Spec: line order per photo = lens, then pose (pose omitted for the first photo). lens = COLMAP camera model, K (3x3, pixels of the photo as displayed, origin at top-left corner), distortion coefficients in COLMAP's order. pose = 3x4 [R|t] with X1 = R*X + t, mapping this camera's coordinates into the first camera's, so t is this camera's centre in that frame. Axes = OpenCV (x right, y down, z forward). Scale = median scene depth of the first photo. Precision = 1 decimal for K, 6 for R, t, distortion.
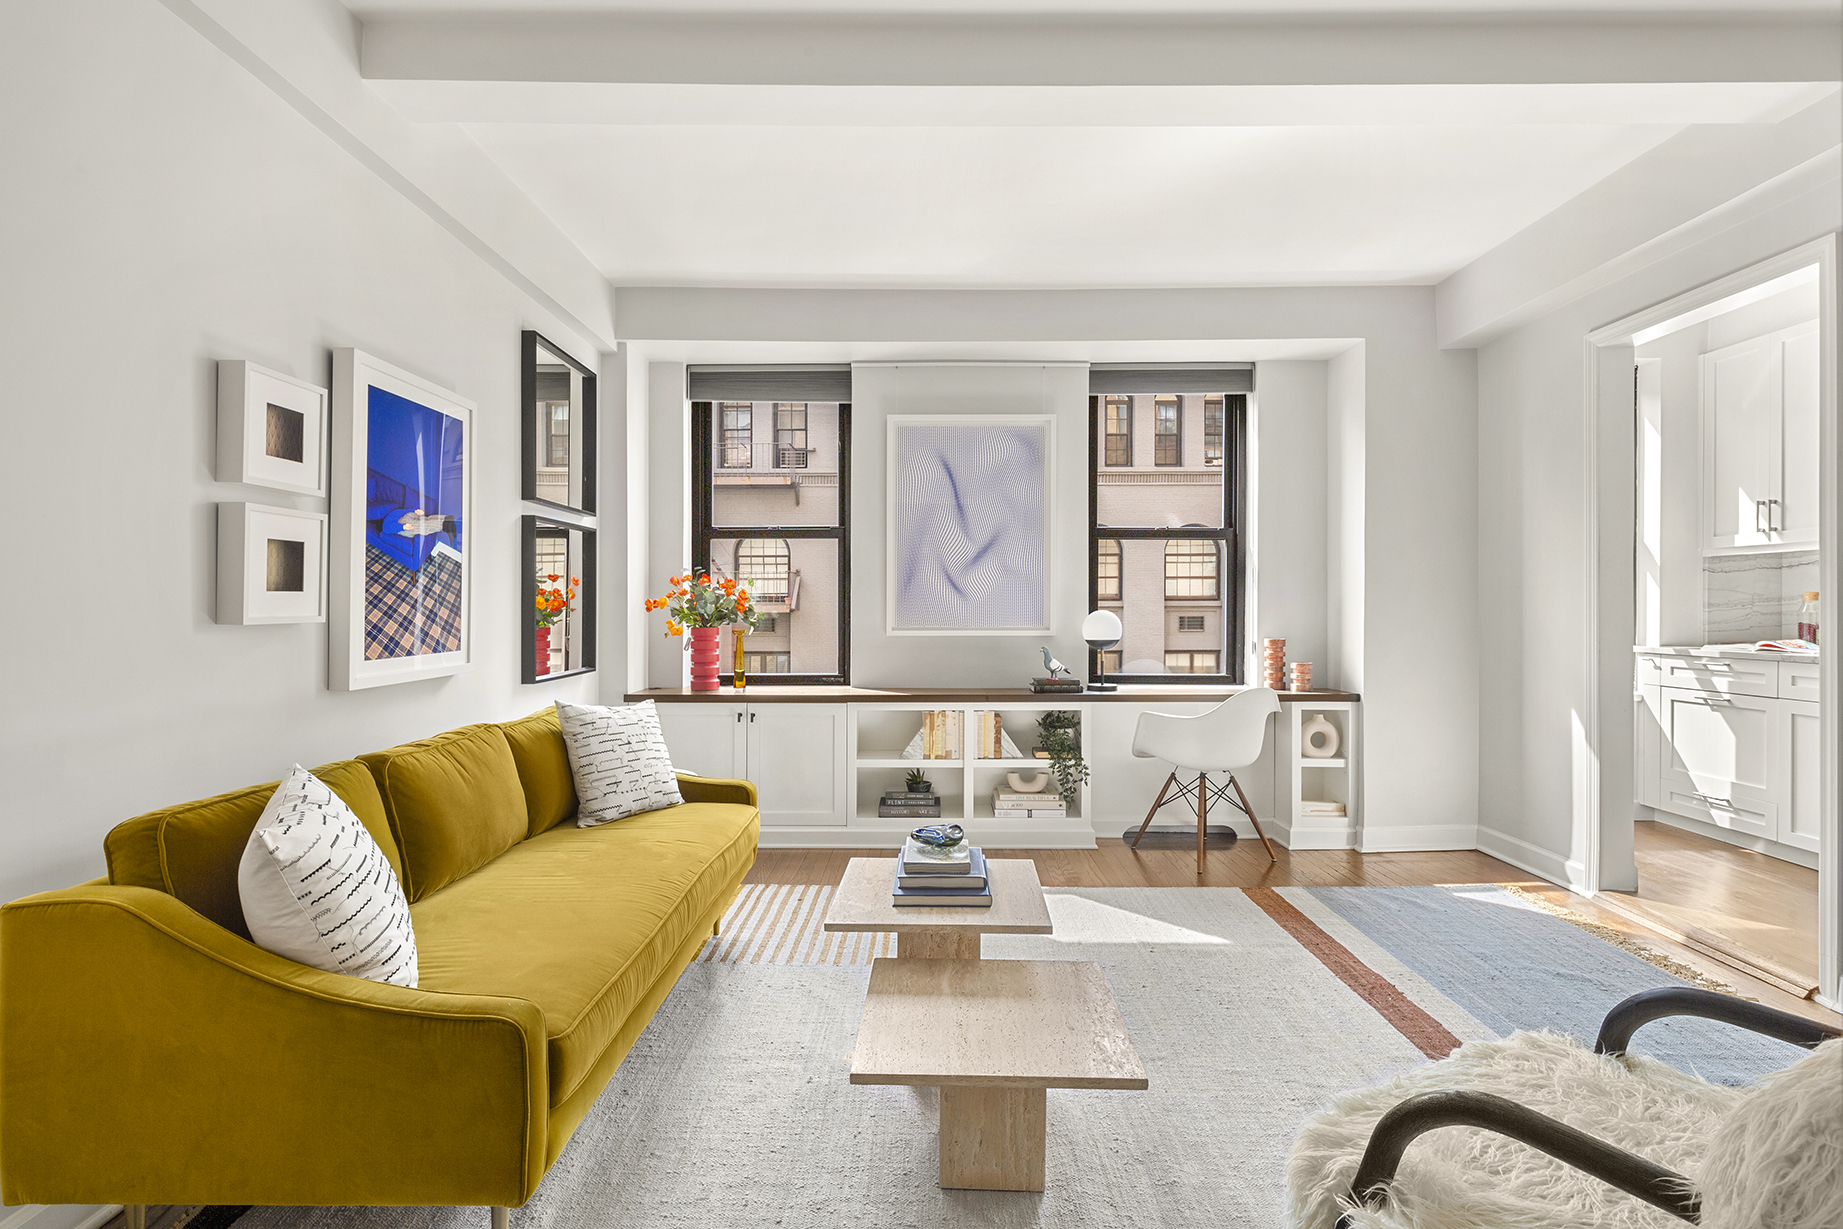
lens RADIAL K [[929.7, 0, 927.5], [0, 929.7, 609.0], [0, 0, 1]] dist [-0.022874, -0.001081]
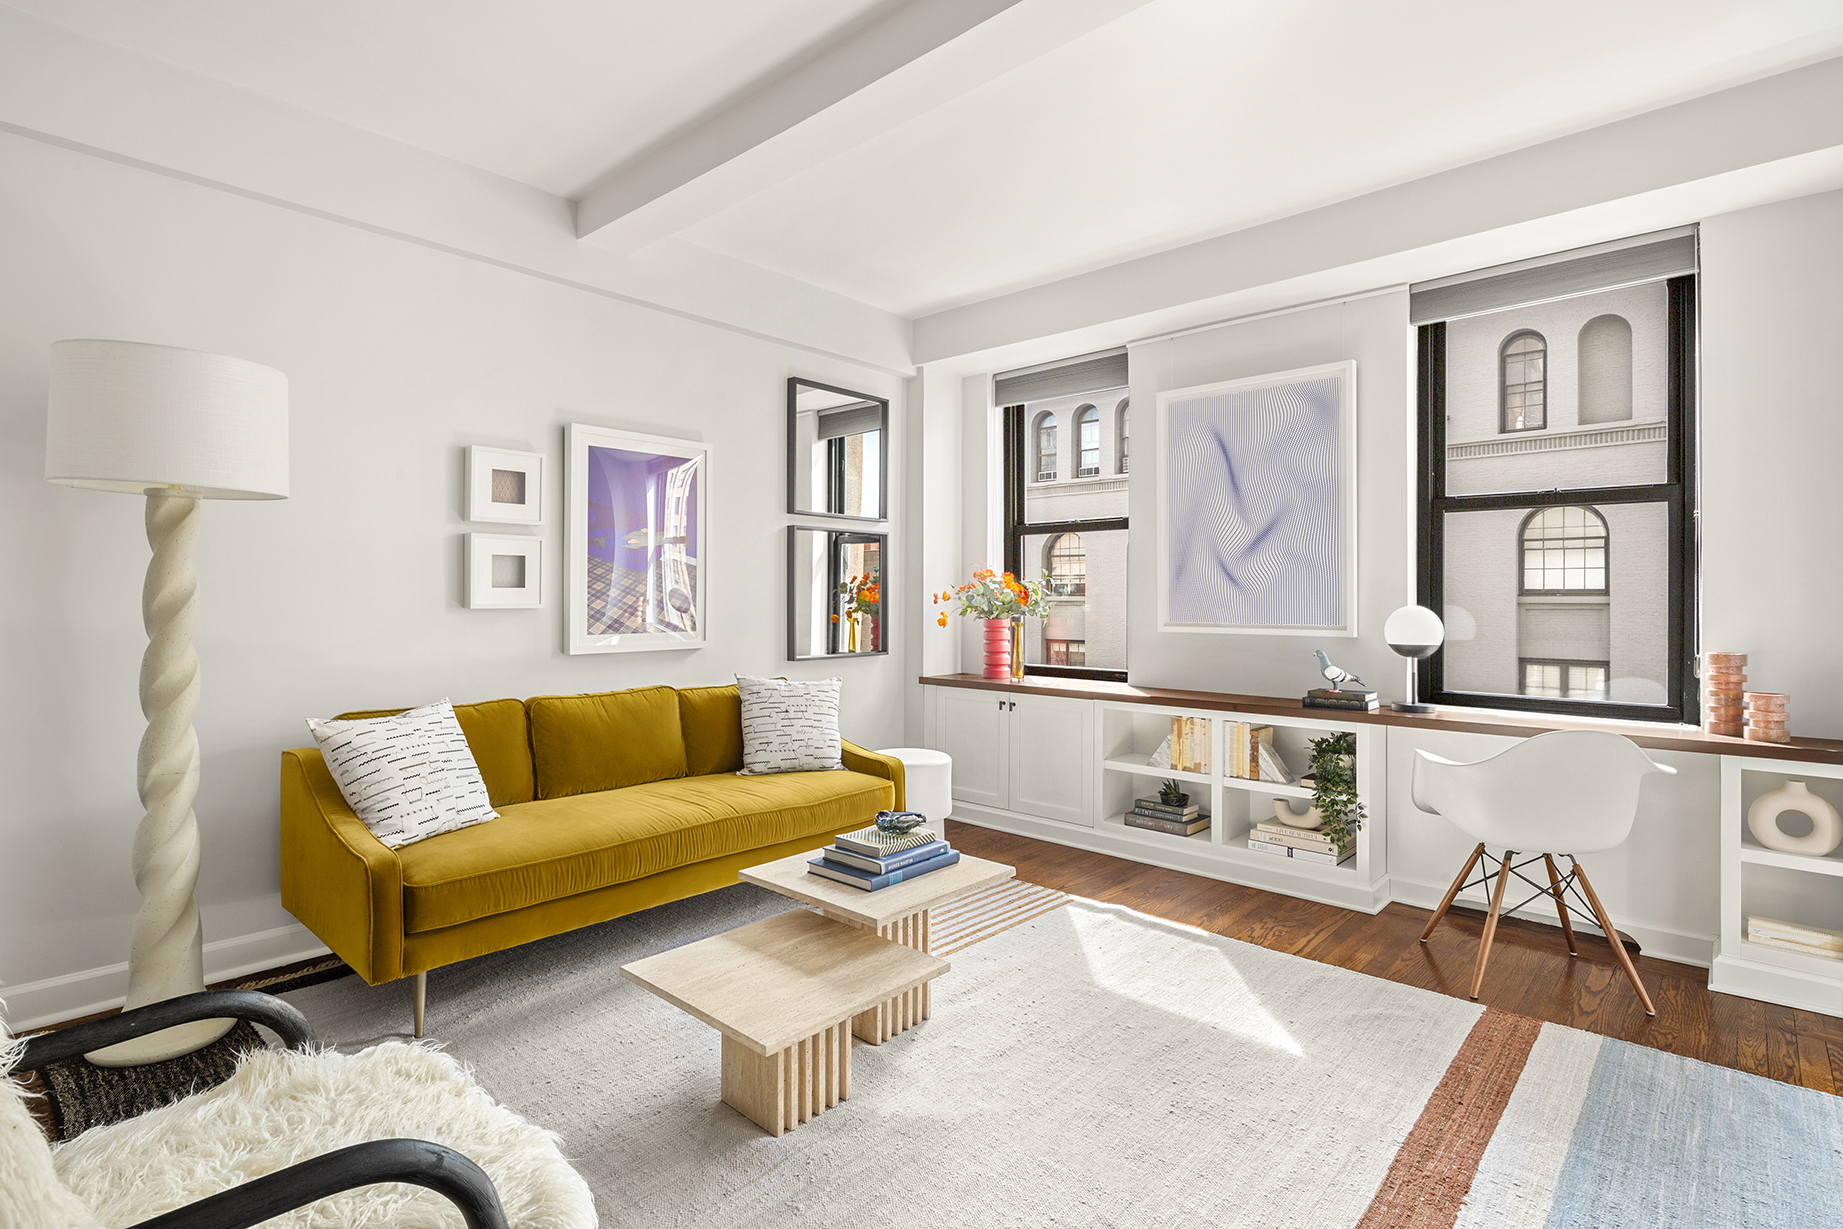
lens RADIAL K [[929.7, 0, 927.5], [0, 929.7, 609.0], [0, 0, 1]] dist [-0.022874, -0.001081]
pose [[0.709327, 0.009175, -0.704820, 0.462263], [-0.006192, 0.999958, 0.006786, 0.001088], [0.704852, -0.000449, 0.709354, 0.191852]]
